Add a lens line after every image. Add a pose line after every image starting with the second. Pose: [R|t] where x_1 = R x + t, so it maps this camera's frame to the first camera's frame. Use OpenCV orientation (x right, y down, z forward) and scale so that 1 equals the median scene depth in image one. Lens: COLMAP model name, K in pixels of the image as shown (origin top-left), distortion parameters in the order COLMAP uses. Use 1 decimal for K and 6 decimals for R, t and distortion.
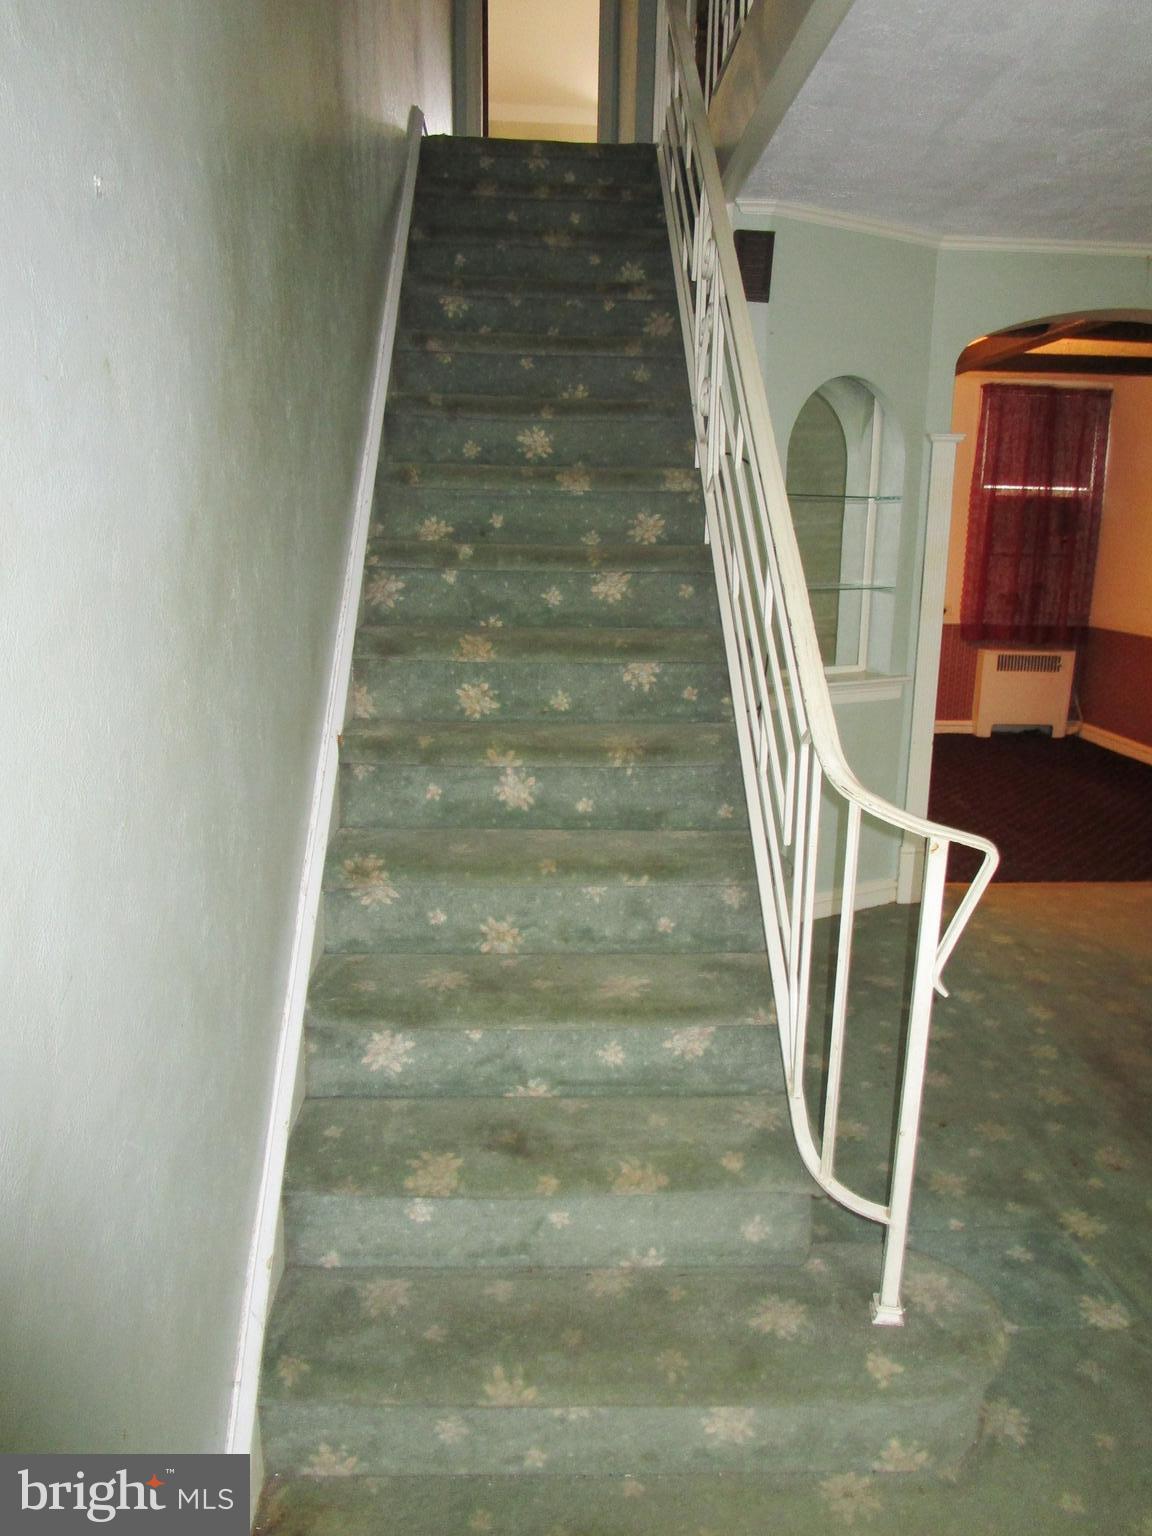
lens RADIAL K [[1082.8, 0, 576.0], [0, 1082.8, 768.0], [0, 0, 1]] dist [-0.038278, 0.004907]
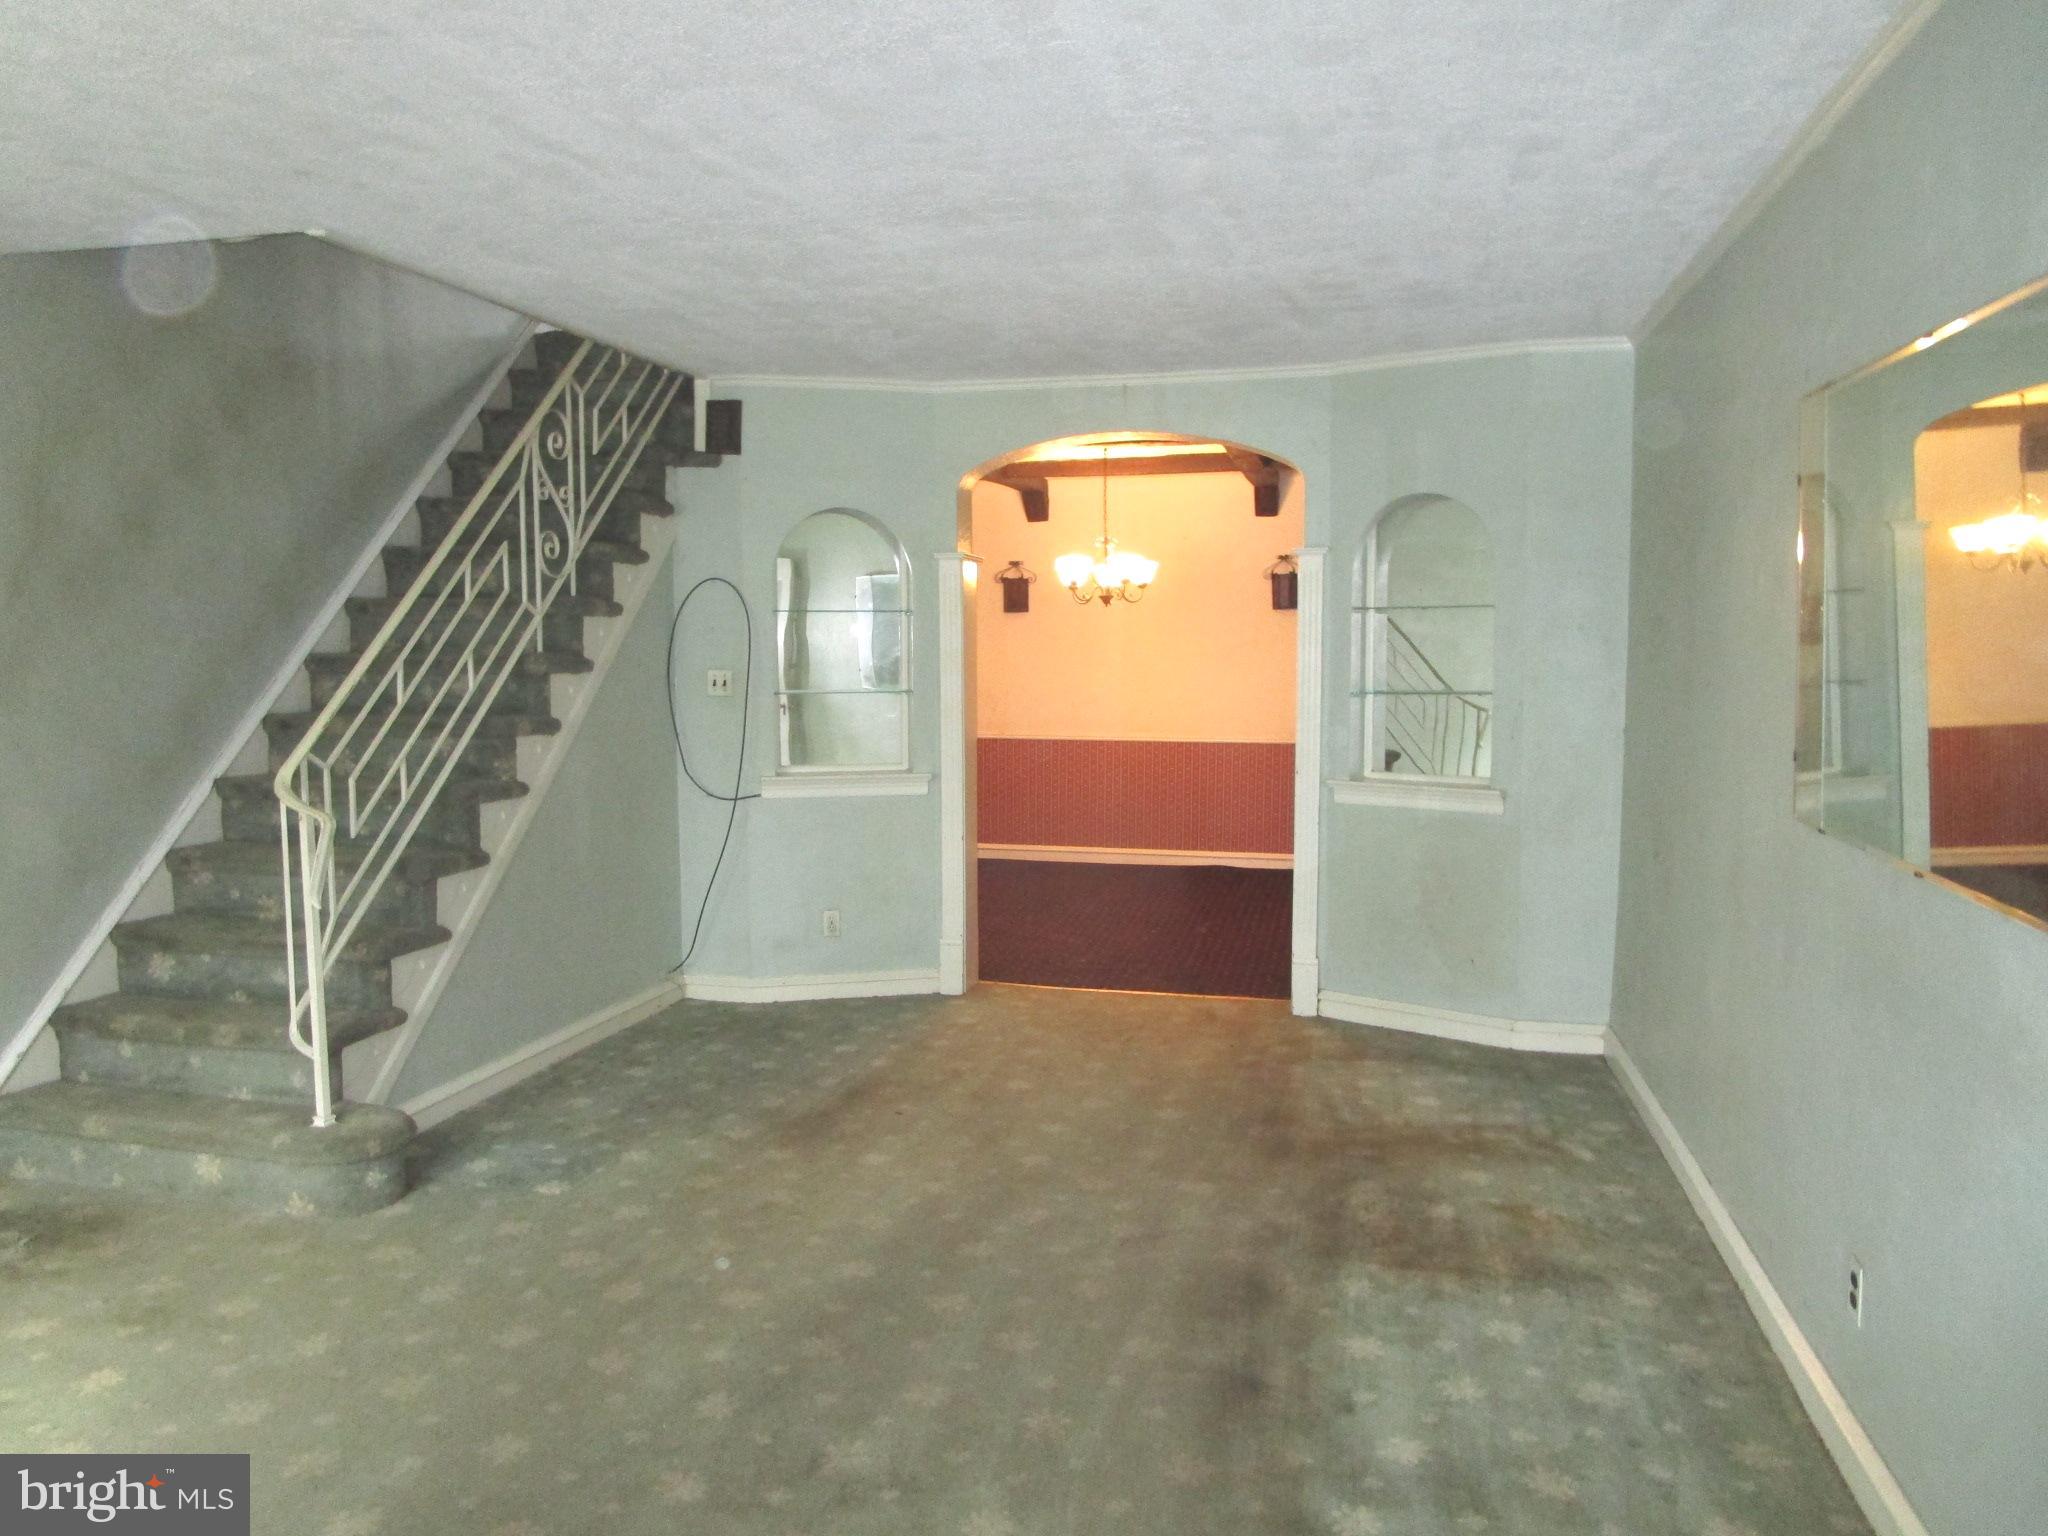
lens RADIAL K [[1443.8, 0, 1013.8], [0, 1443.8, 768.6], [0, 0, 1]] dist [-0.038278, 0.004907]
pose [[0.962995, 0.011130, -0.269289, 0.420290], [-0.046643, 0.990953, -0.125840, 0.046769], [0.265452, 0.133743, 0.954802, -0.188057]]
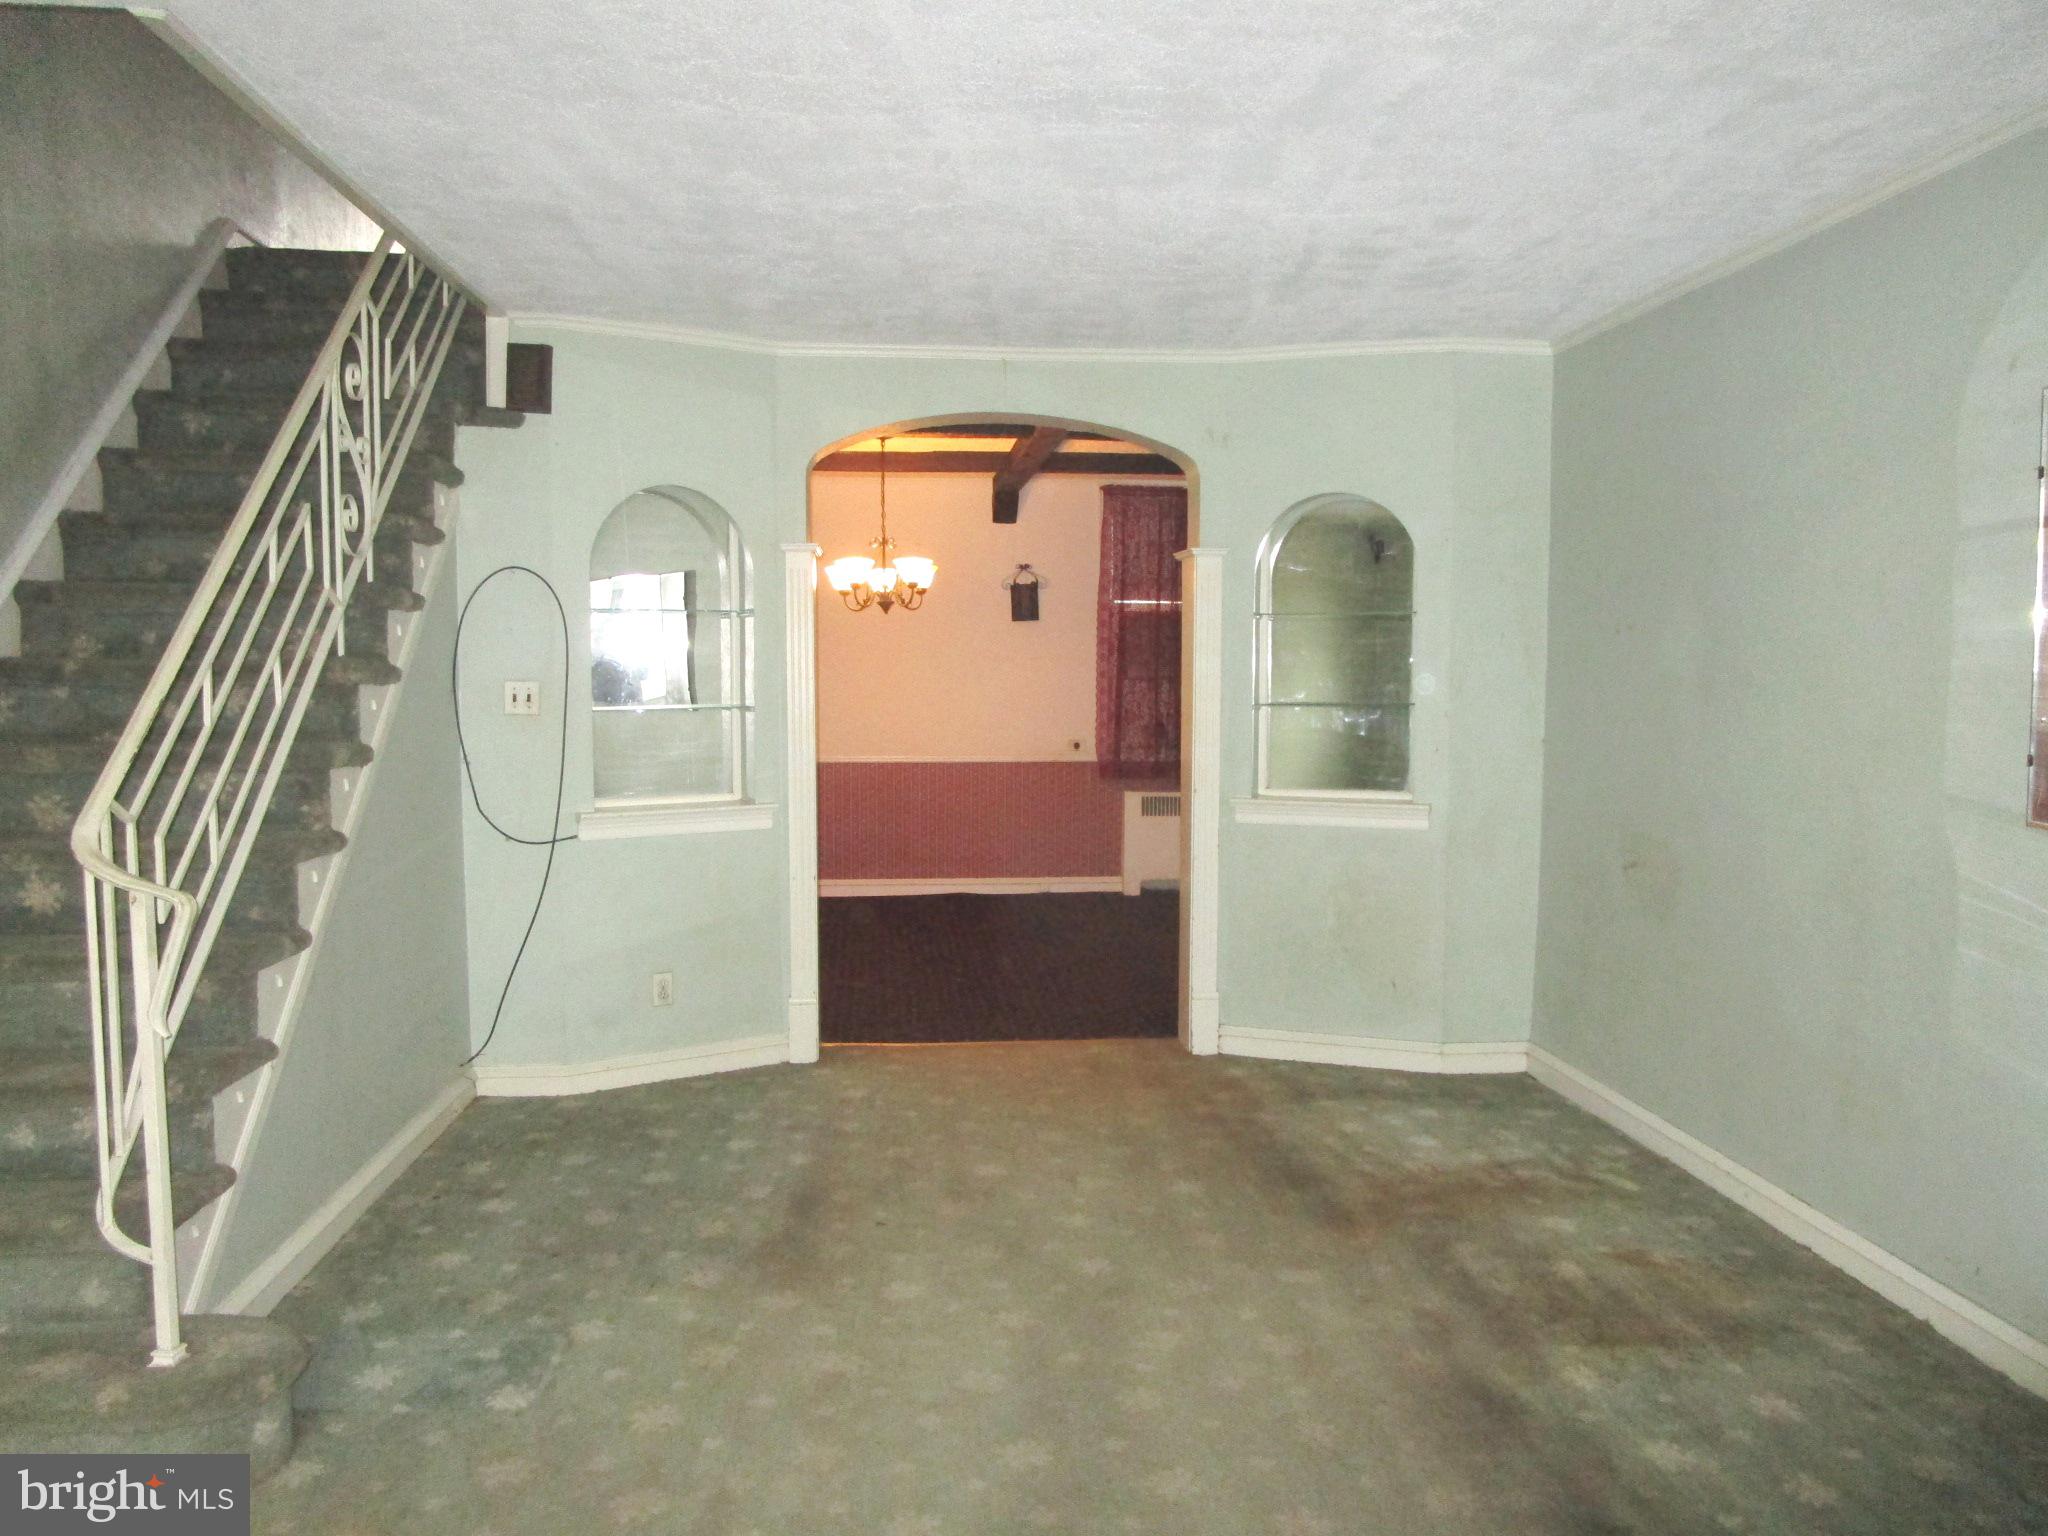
lens RADIAL K [[1447.0, 0, 1013.0], [0, 1447.0, 768.7], [0, 0, 1]] dist [-0.033959, 0.009740]
pose [[0.998523, -0.013991, 0.052507, 0.239853], [0.021474, 0.989232, -0.144775, 0.035413], [-0.049916, 0.145689, 0.988070, -0.115827]]
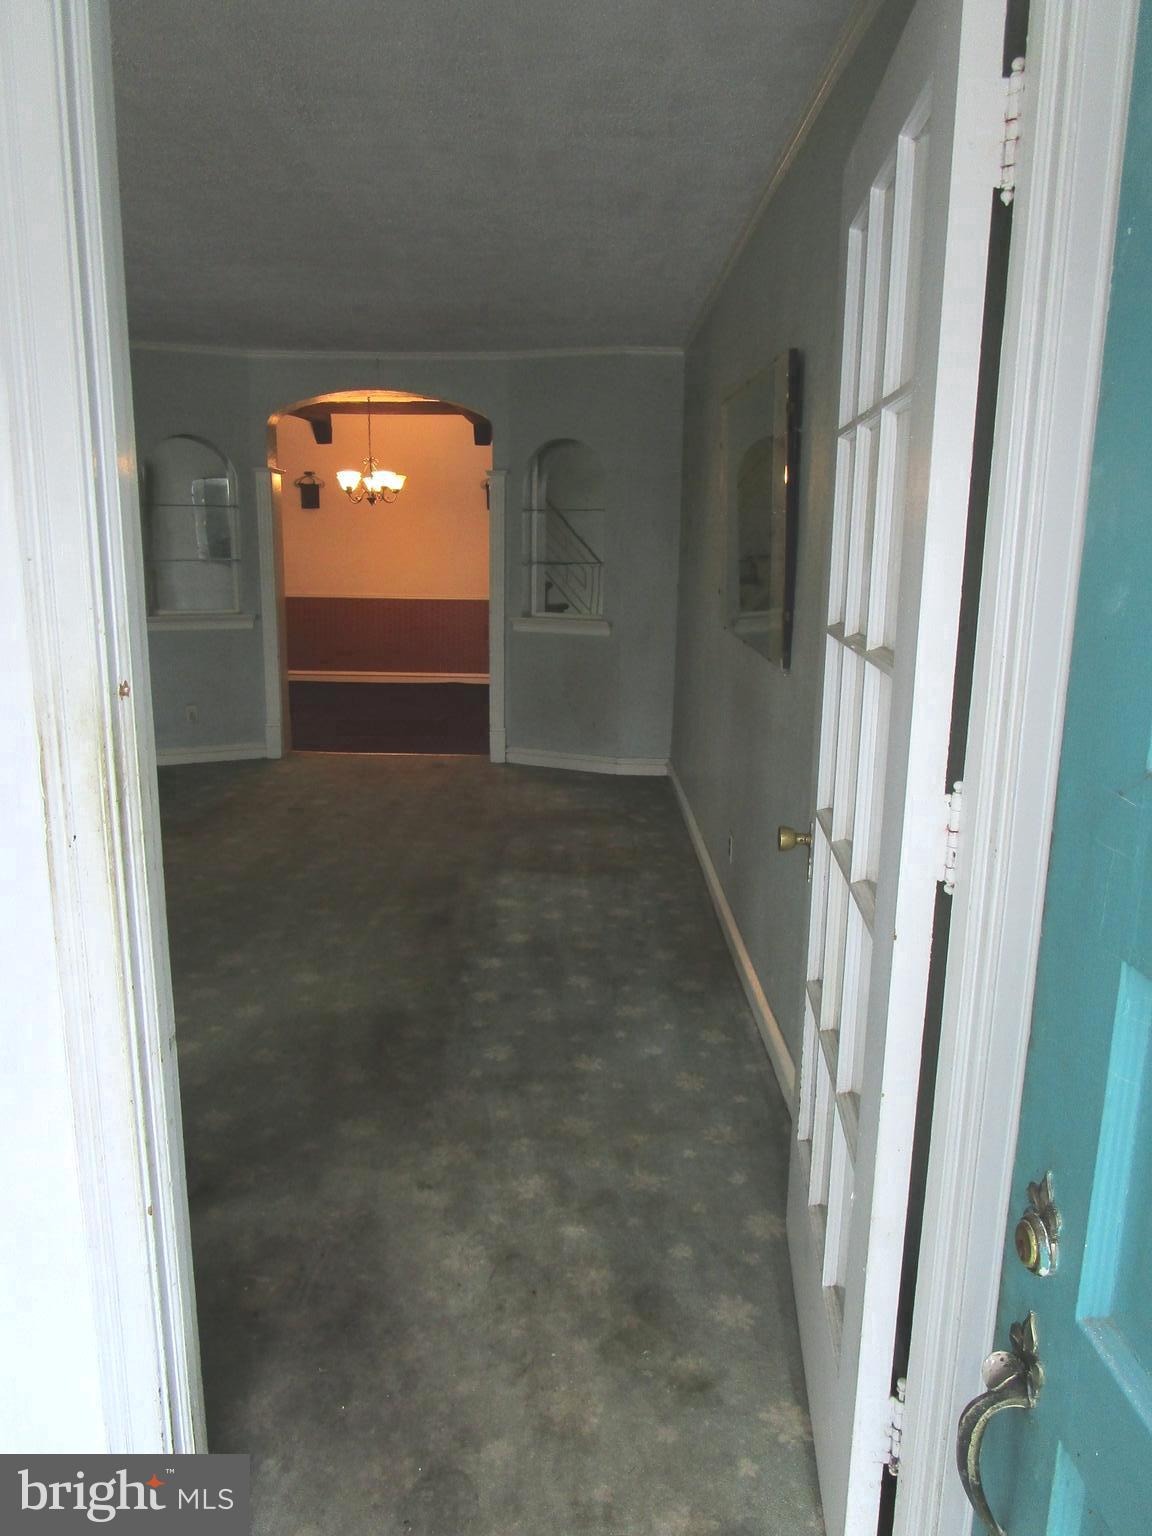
lens RADIAL K [[1082.8, 0, 576.0], [0, 1082.8, 768.0], [0, 0, 1]] dist [-0.038278, 0.004907]
pose [[0.999269, 0.011353, -0.036491, 0.465526], [-0.011638, 0.999903, -0.007602, 0.083370], [0.036401, 0.008021, 0.999305, -0.333269]]
